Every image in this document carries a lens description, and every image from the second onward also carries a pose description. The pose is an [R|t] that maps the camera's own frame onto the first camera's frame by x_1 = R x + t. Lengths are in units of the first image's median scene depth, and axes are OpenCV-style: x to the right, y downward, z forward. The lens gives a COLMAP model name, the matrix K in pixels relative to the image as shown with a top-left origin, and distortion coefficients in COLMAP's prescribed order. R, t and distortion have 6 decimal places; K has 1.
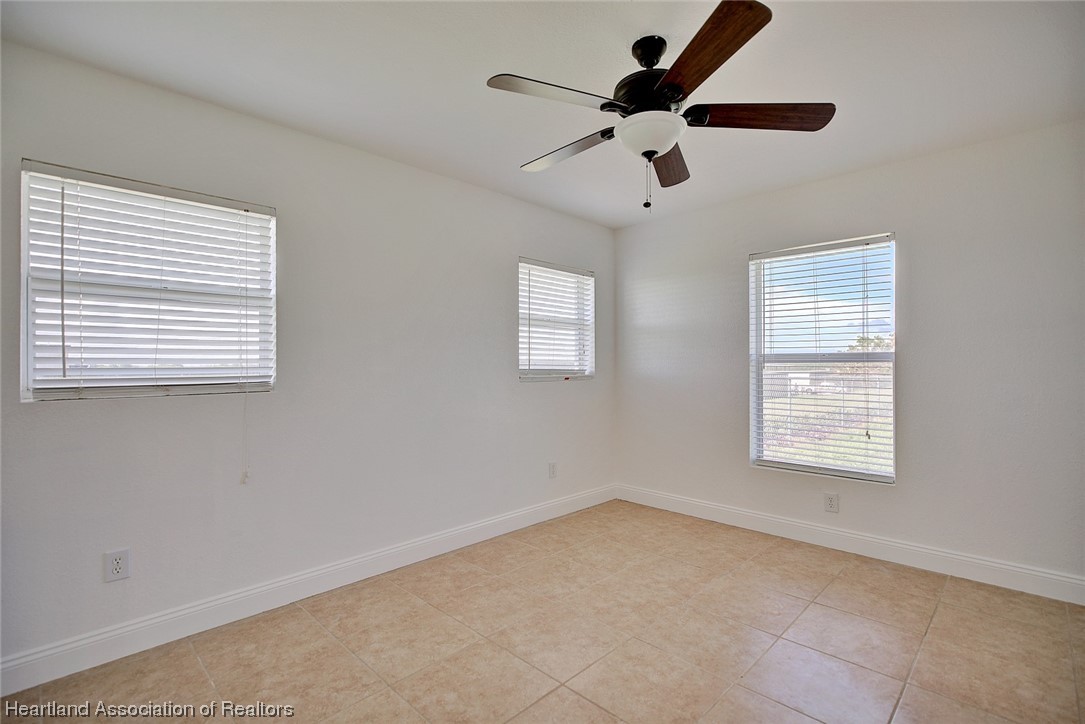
lens RADIAL K [[498.4, 0, 538.2], [0, 498.4, 361.3], [0, 0, 1]] dist [-0.000932, -0.002238]
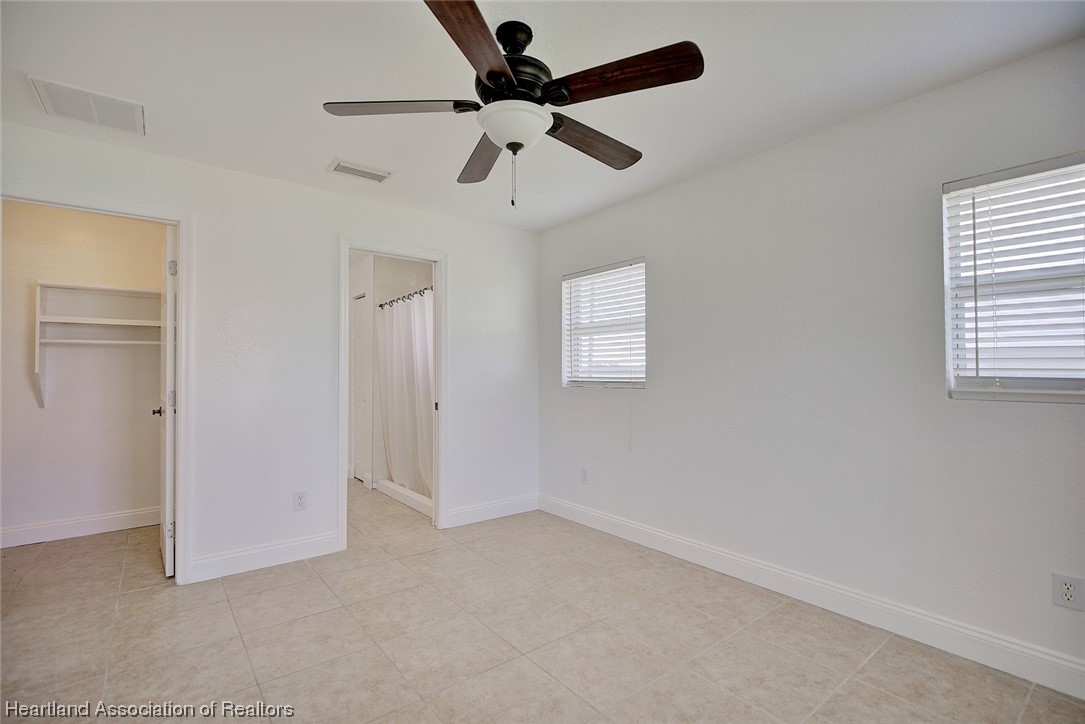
lens RADIAL K [[498.4, 0, 540.4], [0, 498.4, 358.2], [0, 0, 1]] dist [-0.000932, -0.002238]
pose [[-0.123135, -0.017300, -0.992239, 0.816445], [0.014998, 0.999701, -0.019291, -0.001836], [0.992277, -0.017257, -0.122839, 0.822485]]
